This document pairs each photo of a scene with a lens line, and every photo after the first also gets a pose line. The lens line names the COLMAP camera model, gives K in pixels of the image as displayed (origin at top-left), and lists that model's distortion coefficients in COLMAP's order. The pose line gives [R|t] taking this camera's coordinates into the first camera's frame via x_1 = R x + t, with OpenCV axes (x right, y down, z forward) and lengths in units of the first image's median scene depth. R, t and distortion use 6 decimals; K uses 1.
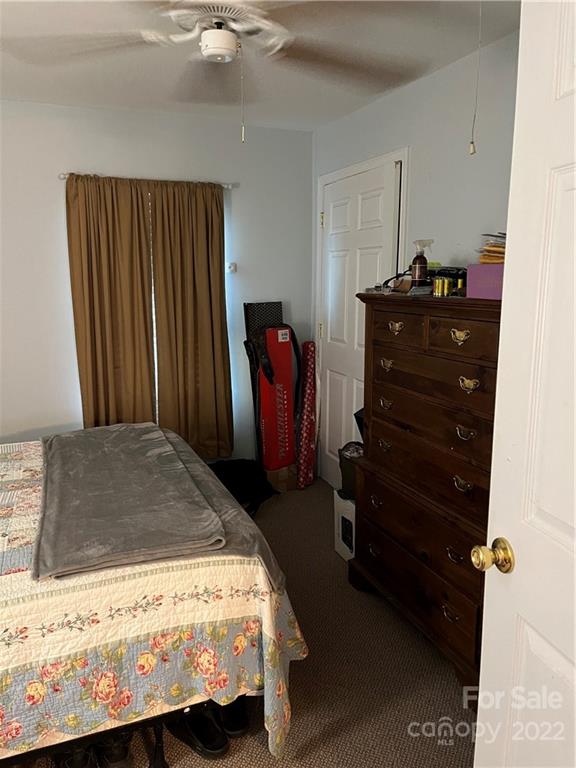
lens RADIAL K [[591.4, 0, 279.9], [0, 591.4, 382.8], [0, 0, 1]] dist [0.098856, -0.147608]
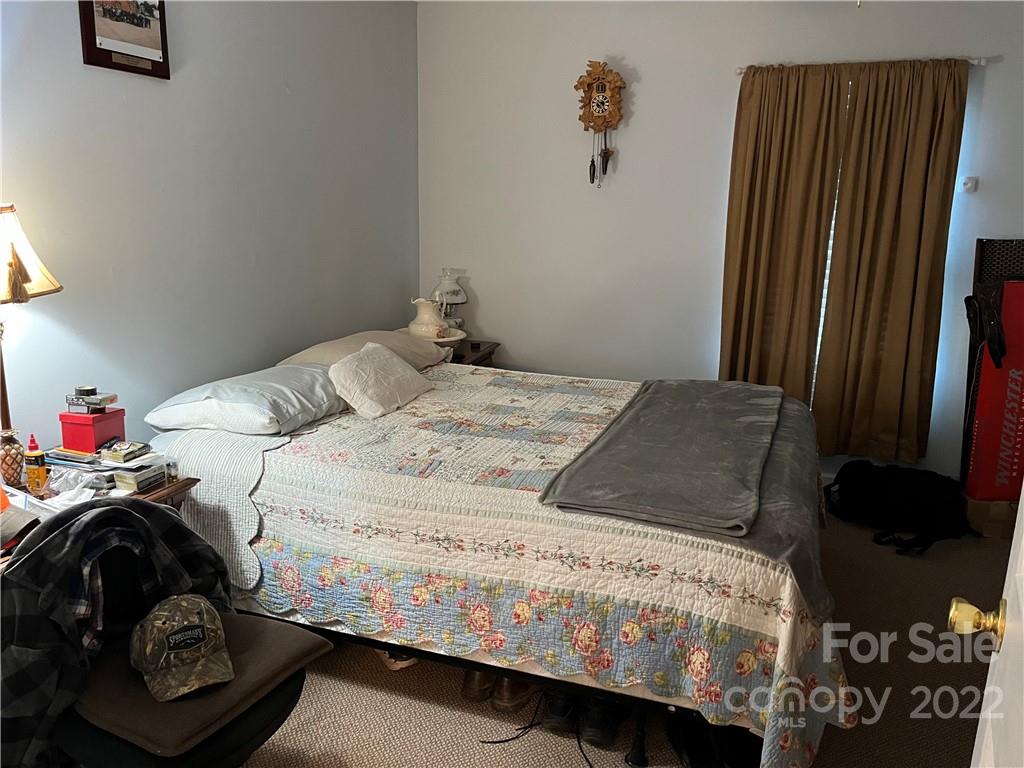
lens RADIAL K [[788.5, 0, 512.0], [0, 788.5, 384.0], [0, 0, 1]] dist [0.098856, -0.147608]
pose [[0.727003, 0.169299, -0.665436, 0.357103], [-0.138963, 0.985350, 0.098871, 0.014104], [0.672426, 0.020591, 0.739878, 0.007581]]
